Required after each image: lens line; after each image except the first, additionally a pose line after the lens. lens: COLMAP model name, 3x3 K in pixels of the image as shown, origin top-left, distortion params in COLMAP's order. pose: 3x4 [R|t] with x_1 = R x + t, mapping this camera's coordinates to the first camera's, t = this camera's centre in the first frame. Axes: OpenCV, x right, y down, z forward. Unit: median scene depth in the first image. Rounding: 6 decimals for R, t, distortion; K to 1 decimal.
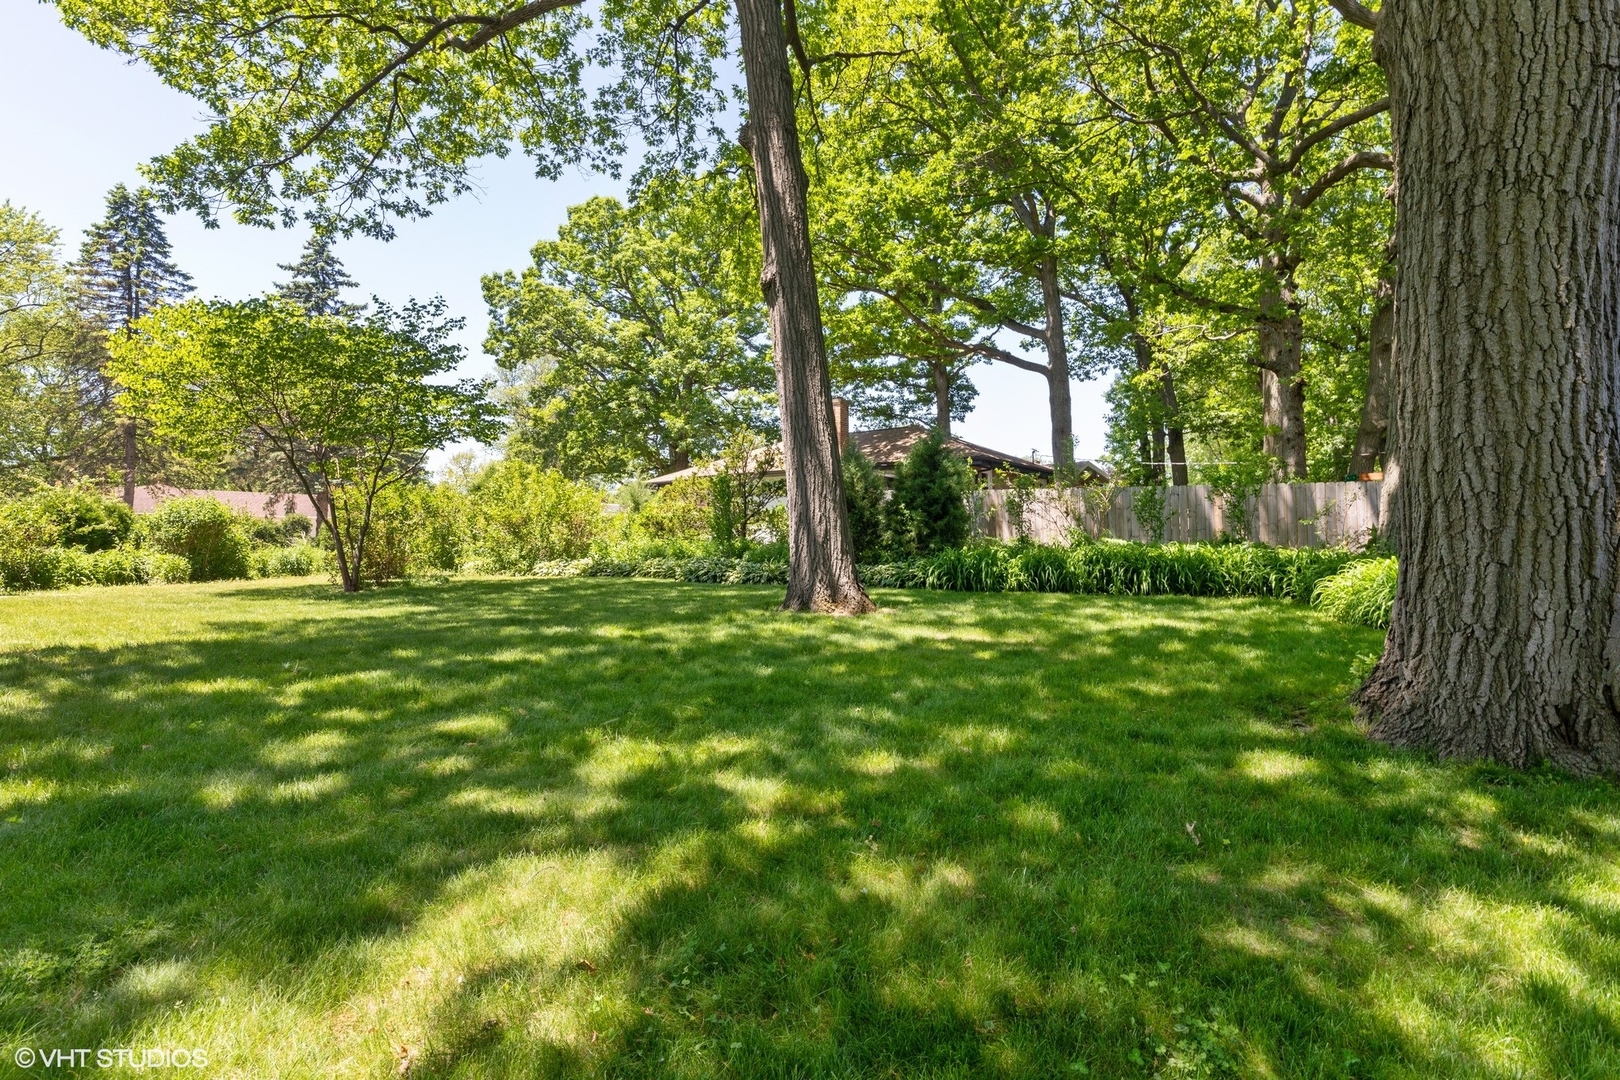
lens RADIAL K [[870.2, 0, 810.0], [0, 870.2, 540.0], [0, 0, 1]] dist [-0.000987, -0.000713]
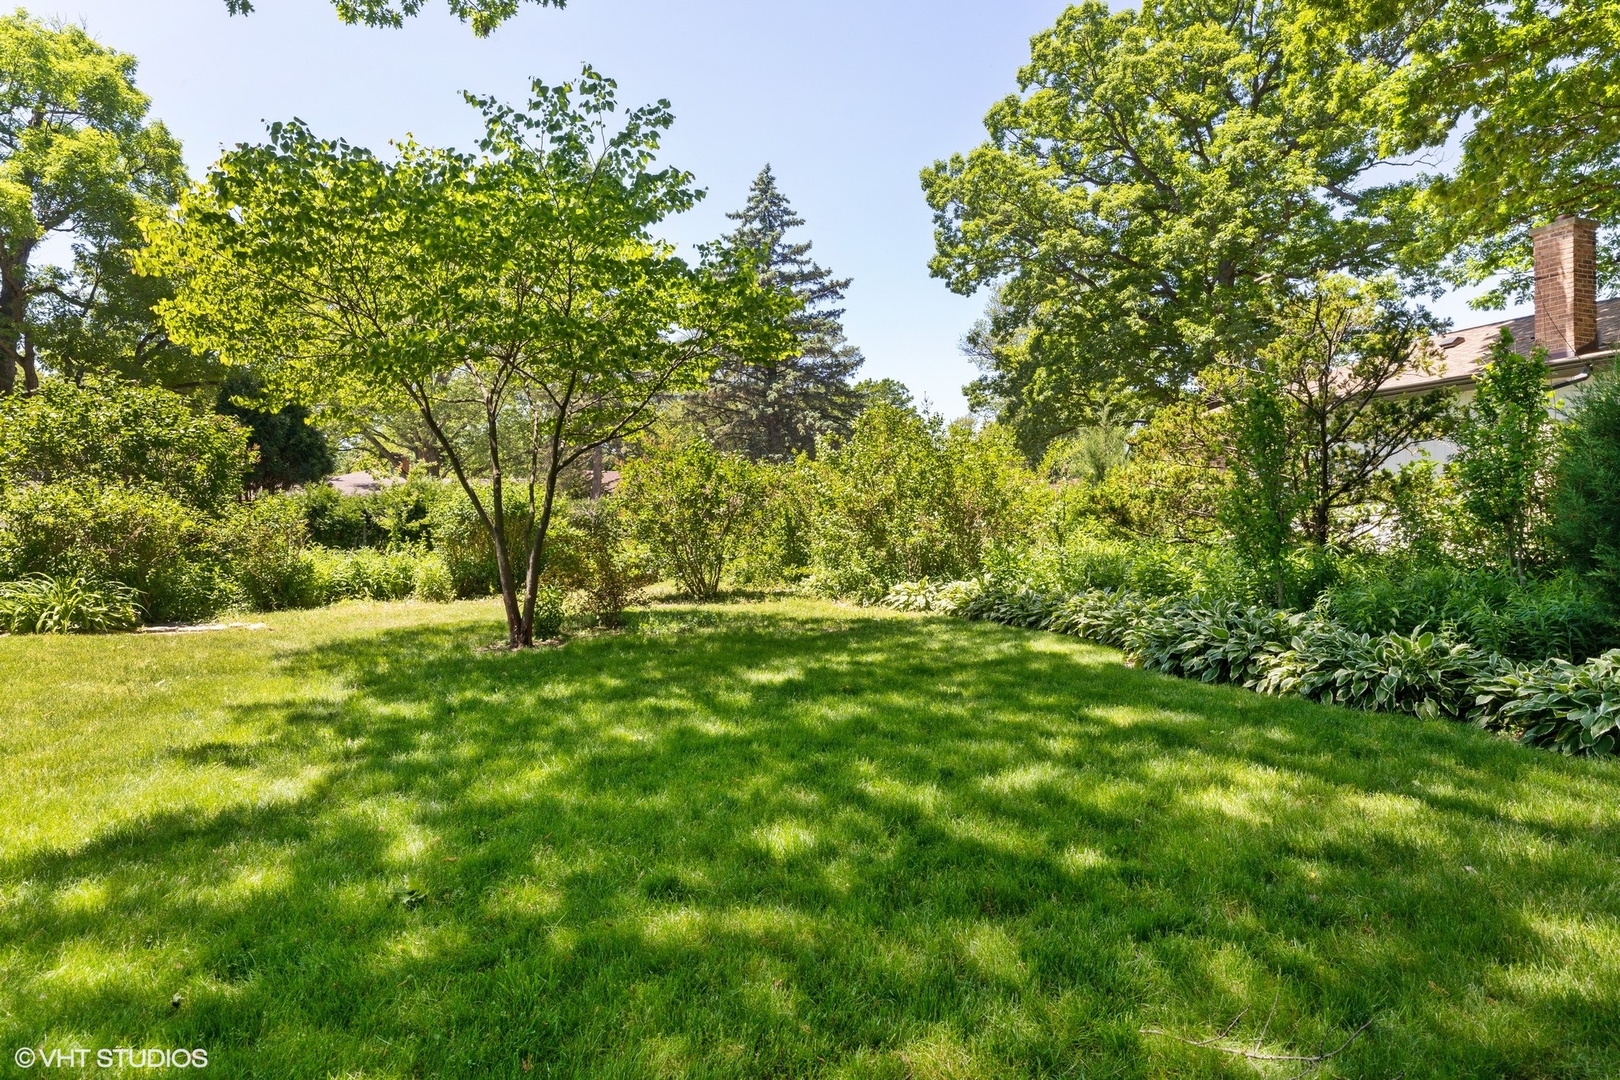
lens RADIAL K [[923.0, 0, 809.0], [0, 923.0, 519.7], [0, 0, 1]] dist [0.005349, 0.000834]
pose [[0.828173, -0.005982, -0.560441, -0.018715], [0.010772, 0.999928, 0.005244, -0.011185], [0.560370, -0.010380, 0.828178, 0.298704]]
